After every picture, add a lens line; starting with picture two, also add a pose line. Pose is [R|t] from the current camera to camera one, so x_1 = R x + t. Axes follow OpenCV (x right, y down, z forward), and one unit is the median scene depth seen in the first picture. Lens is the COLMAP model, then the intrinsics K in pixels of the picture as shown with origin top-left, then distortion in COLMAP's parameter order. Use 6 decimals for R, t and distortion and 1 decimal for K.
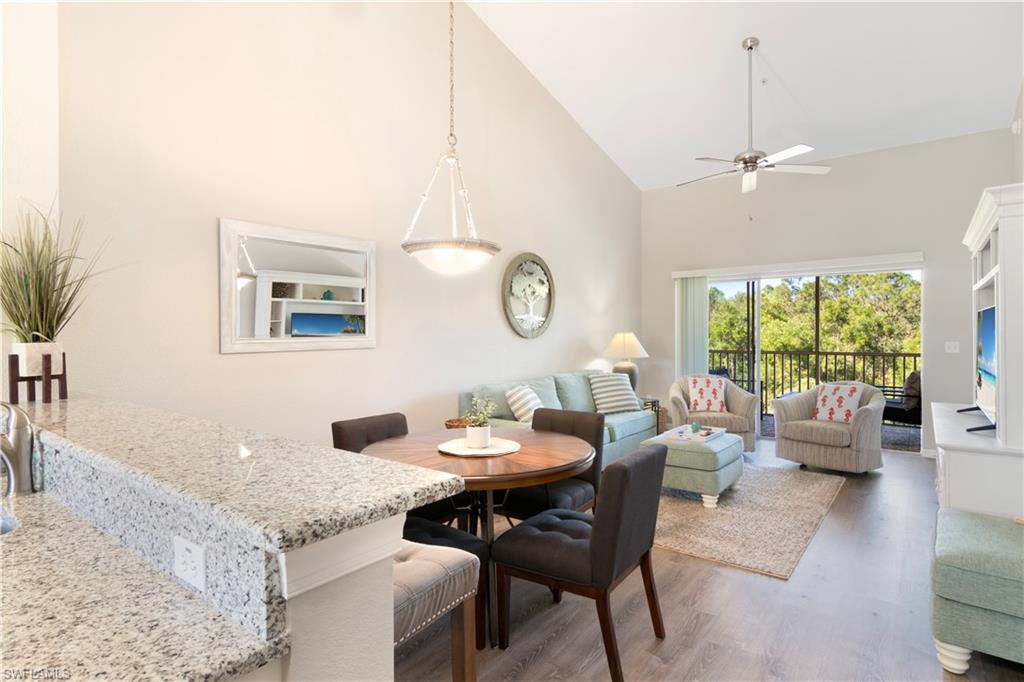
lens RADIAL K [[536.8, 0, 515.6], [0, 536.8, 348.6], [0, 0, 1]] dist [-0.000756, -0.002317]
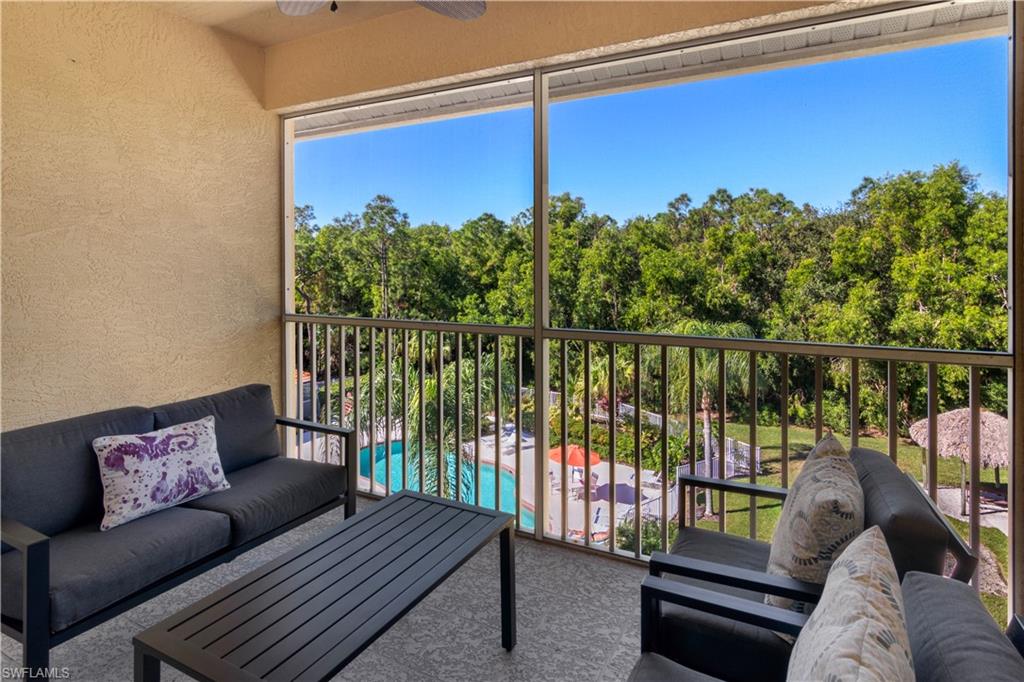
lens RADIAL K [[536.8, 0, 524.8], [0, 536.8, 274.9], [0, 0, 1]] dist [-0.000756, -0.002317]
pose [[0.984837, -0.009443, 0.173223, 0.104413], [0.009535, 0.999954, 0.000296, -0.012985], [-0.173218, 0.001360, 0.984882, 0.147635]]
